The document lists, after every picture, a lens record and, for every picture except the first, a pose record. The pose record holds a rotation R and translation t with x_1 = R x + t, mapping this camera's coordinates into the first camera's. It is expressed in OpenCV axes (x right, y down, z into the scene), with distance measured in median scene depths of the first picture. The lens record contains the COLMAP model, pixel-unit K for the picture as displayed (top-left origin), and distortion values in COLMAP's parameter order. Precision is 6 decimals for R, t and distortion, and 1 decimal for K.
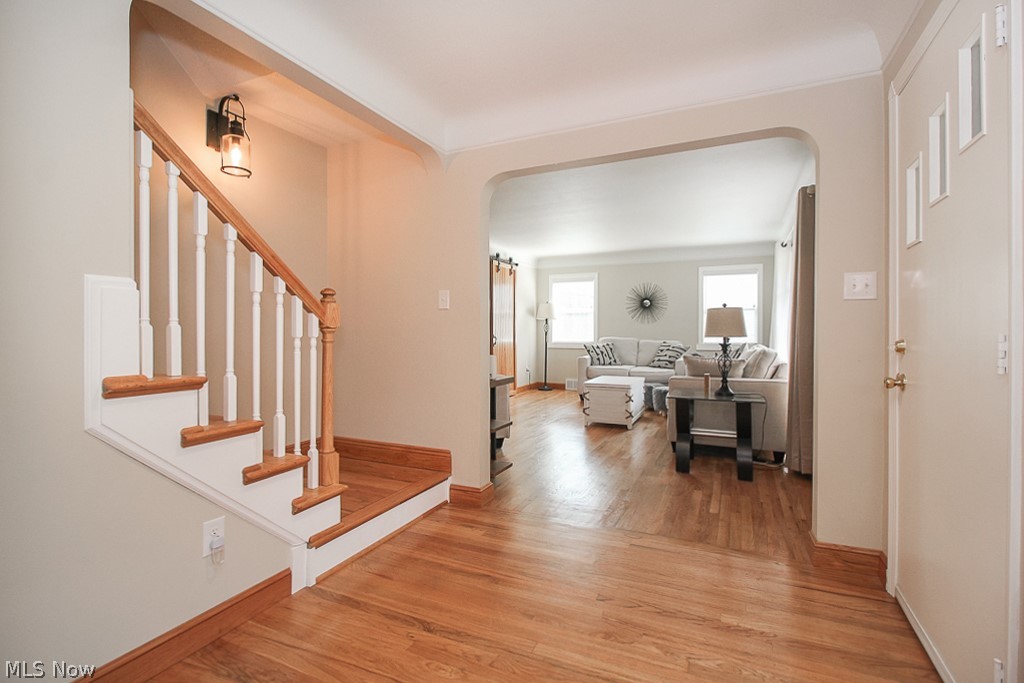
lens RADIAL K [[484.1, 0, 510.8], [0, 484.1, 322.8], [0, 0, 1]] dist [0.000726, -0.000015]
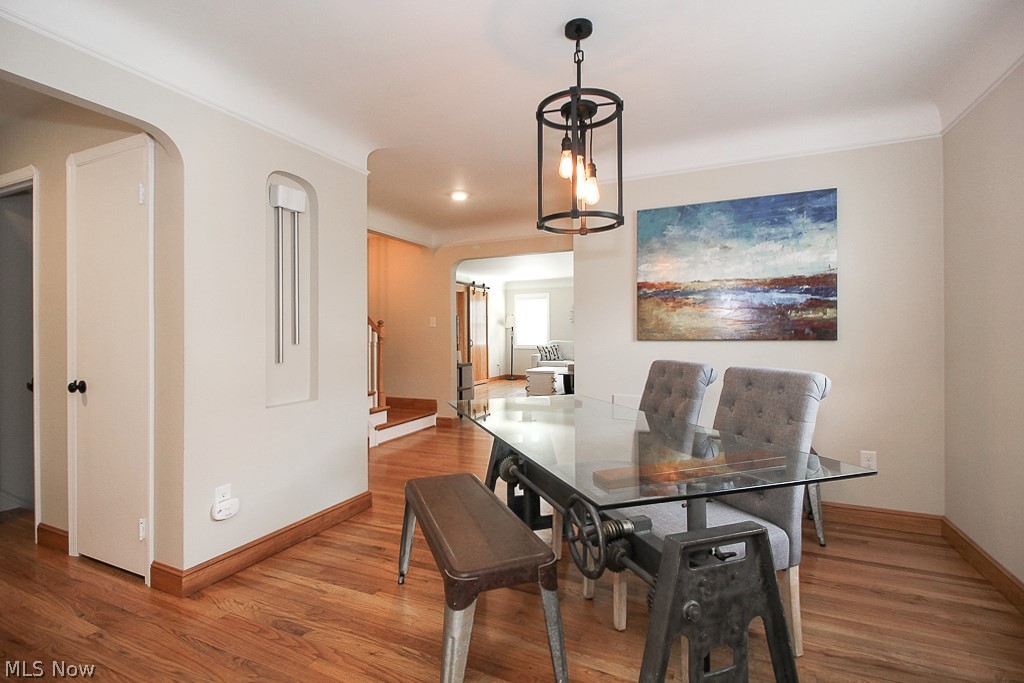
lens RADIAL K [[484.1, 0, 510.8], [0, 484.1, 322.8], [0, 0, 1]] dist [0.000726, -0.000015]
pose [[0.999938, -0.006179, 0.009275, 0.066668], [0.006244, 0.999956, -0.006971, -0.012580], [-0.009232, 0.007028, 0.999933, -0.400817]]
